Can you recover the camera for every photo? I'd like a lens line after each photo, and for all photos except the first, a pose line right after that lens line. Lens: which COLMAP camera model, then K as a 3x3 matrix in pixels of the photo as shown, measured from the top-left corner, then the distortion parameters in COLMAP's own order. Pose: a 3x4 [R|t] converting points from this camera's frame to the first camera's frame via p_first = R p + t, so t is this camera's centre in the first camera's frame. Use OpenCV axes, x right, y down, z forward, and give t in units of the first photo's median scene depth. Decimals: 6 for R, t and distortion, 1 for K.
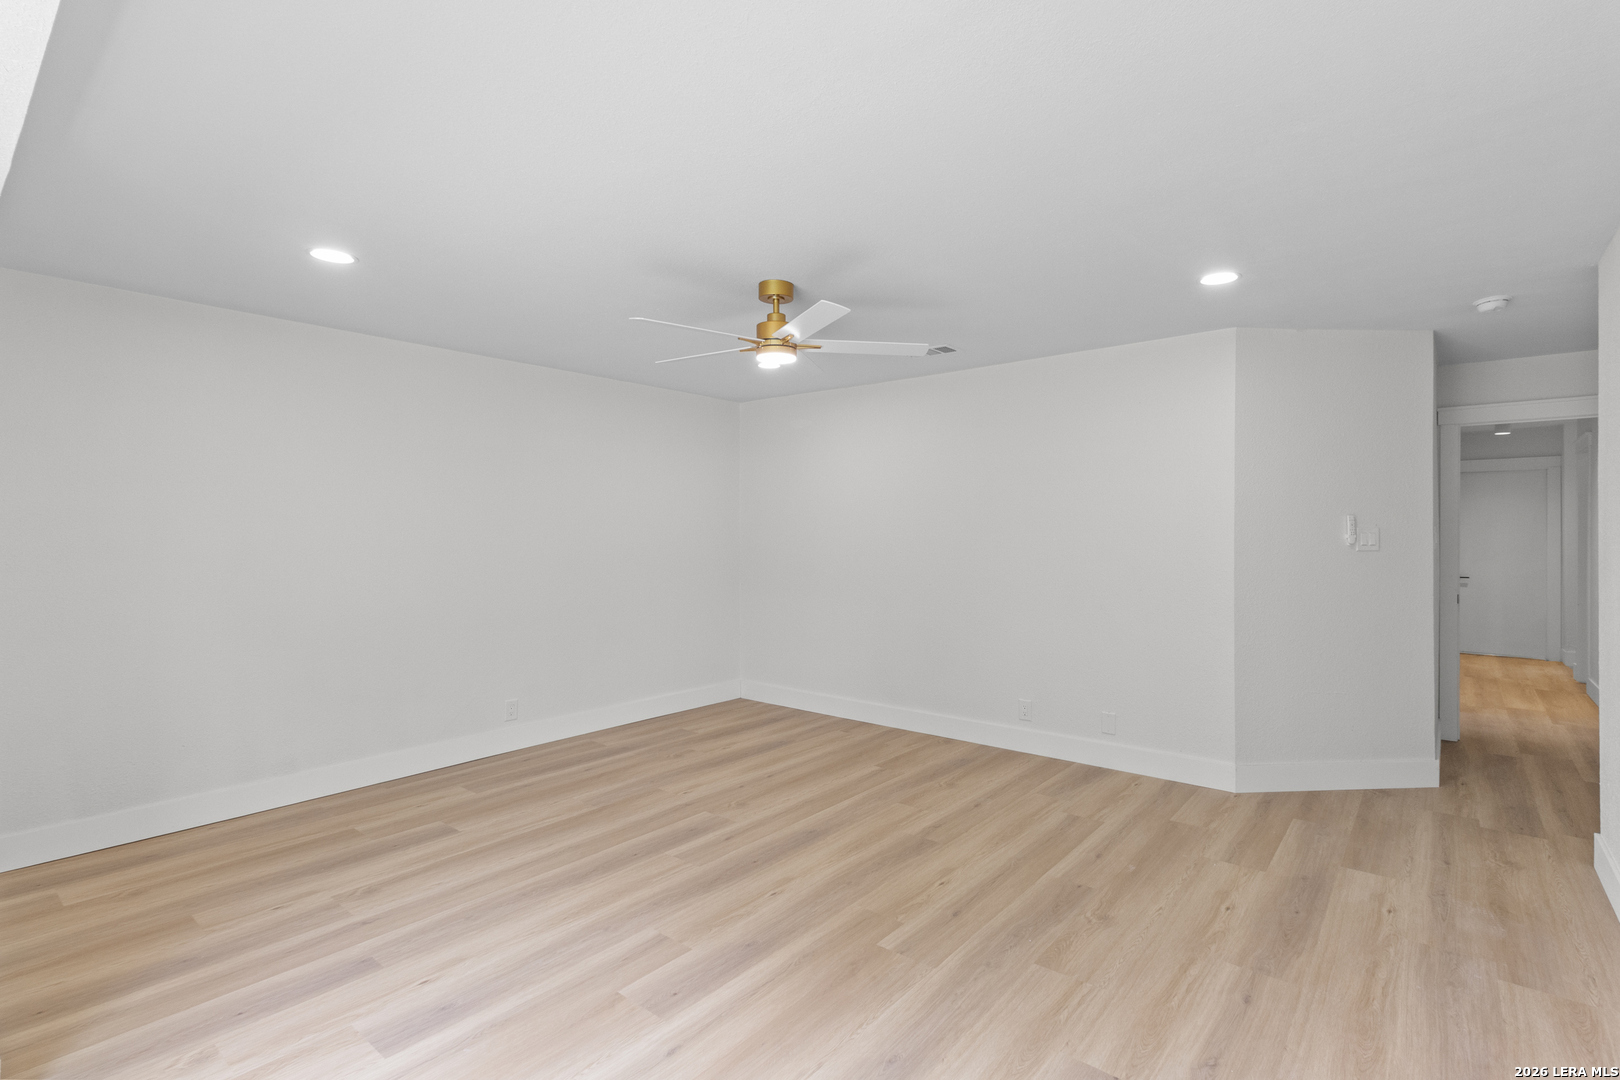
lens RADIAL K [[755.3, 0, 855.2], [0, 755.3, 530.0], [0, 0, 1]] dist [-0.001312, 0.000292]
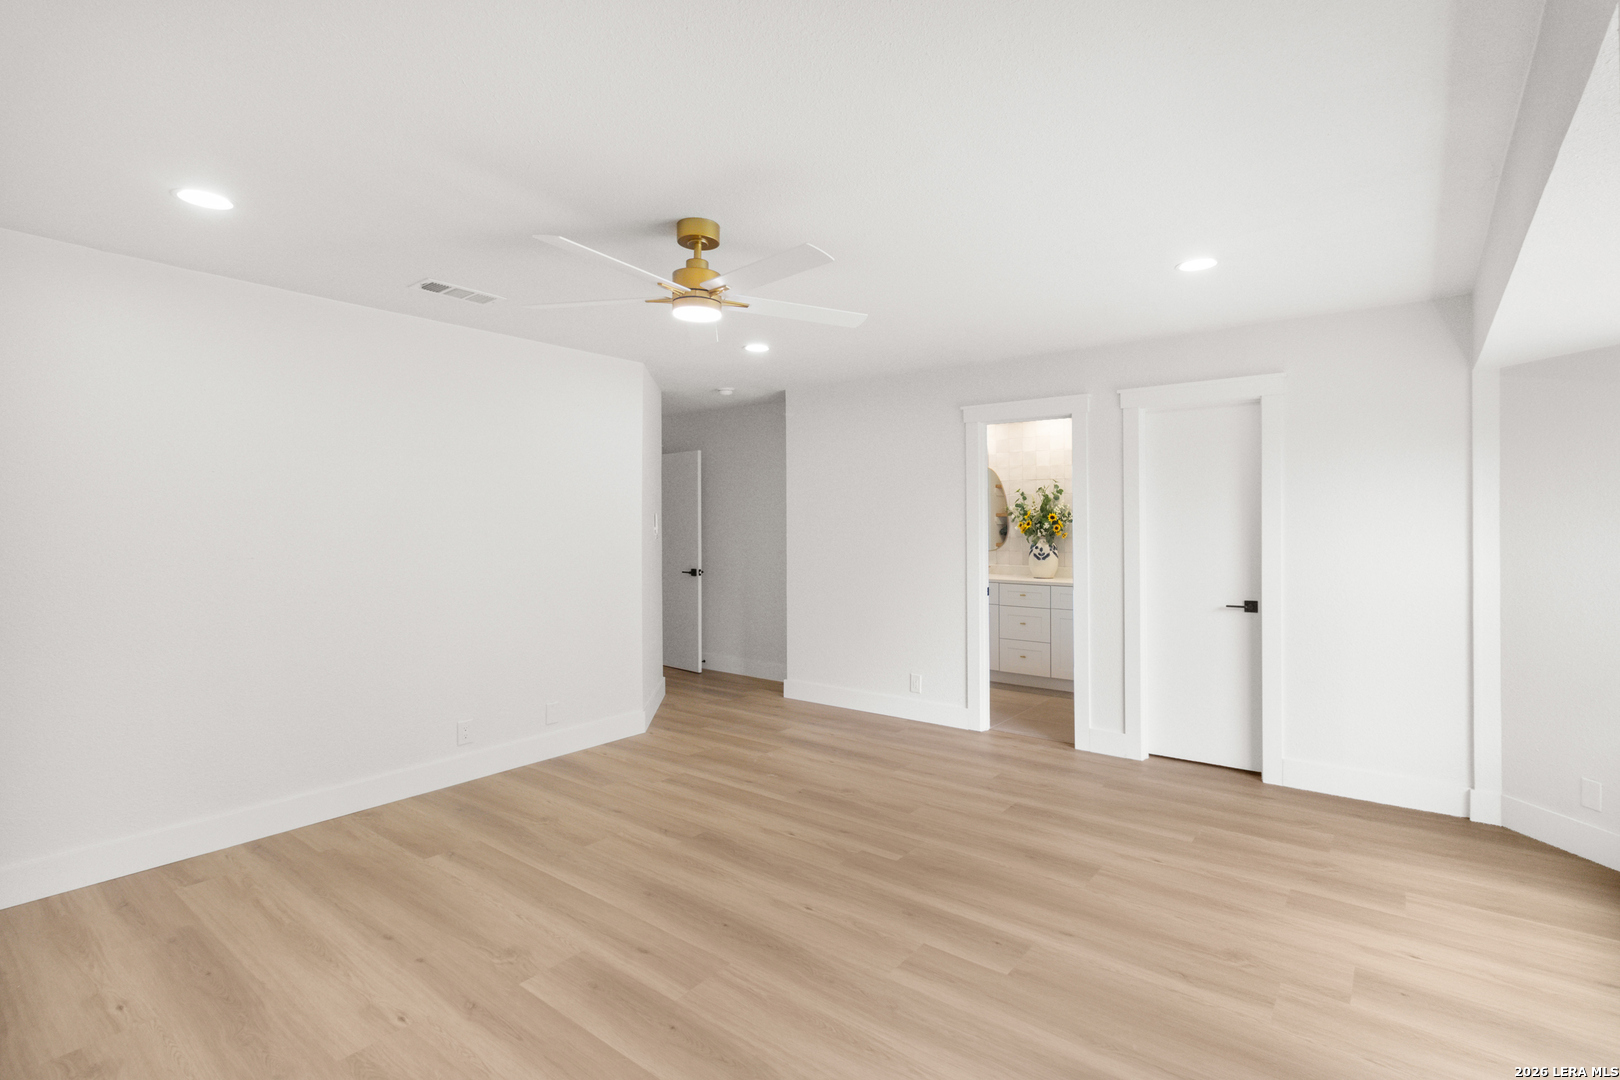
lens RADIAL K [[755.3, 0, 811.8], [0, 755.3, 528.8], [0, 0, 1]] dist [-0.001312, 0.000292]
pose [[-0.001943, 0.001588, 0.999997, -0.883881], [0.000636, 0.999999, -0.001587, 0.011745], [-0.999998, 0.000633, -0.001944, 0.846404]]
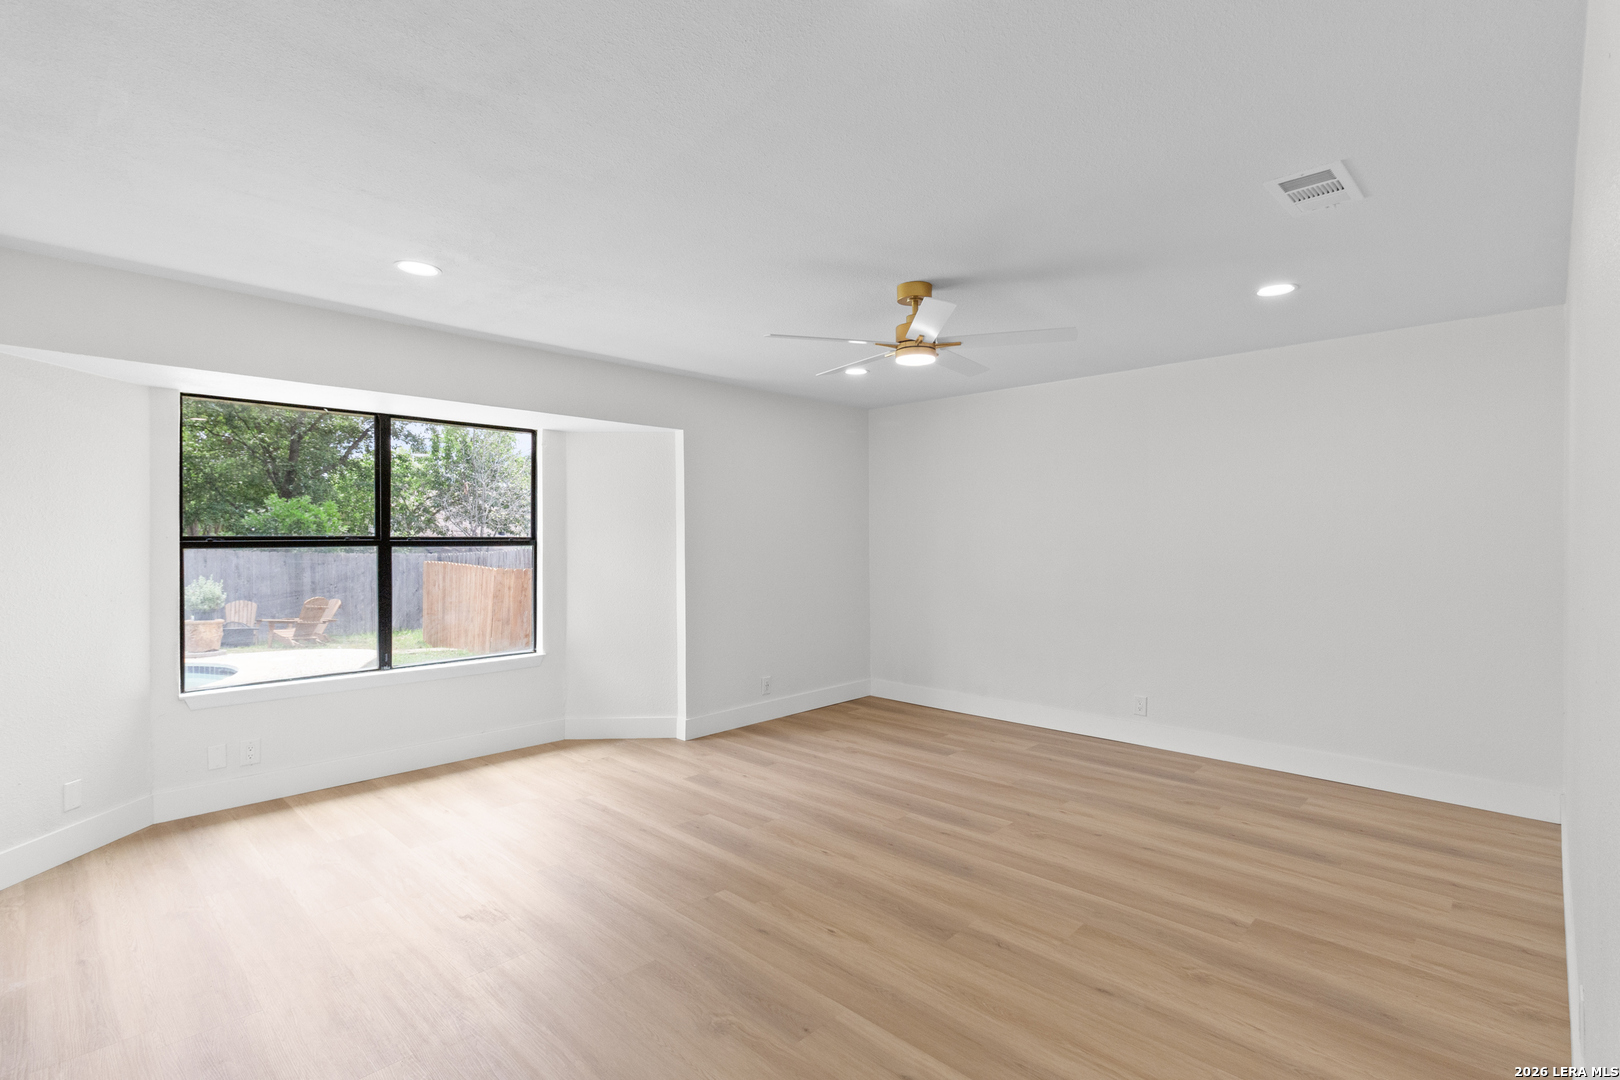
lens RADIAL K [[755.3, 0, 815.3], [0, 755.3, 545.5], [0, 0, 1]] dist [-0.001312, 0.000292]
pose [[-0.097586, 0.015239, -0.995110, 0.859499], [0.004388, 0.999880, 0.014881, 0.004380], [0.995217, -0.002914, -0.097641, 0.930840]]
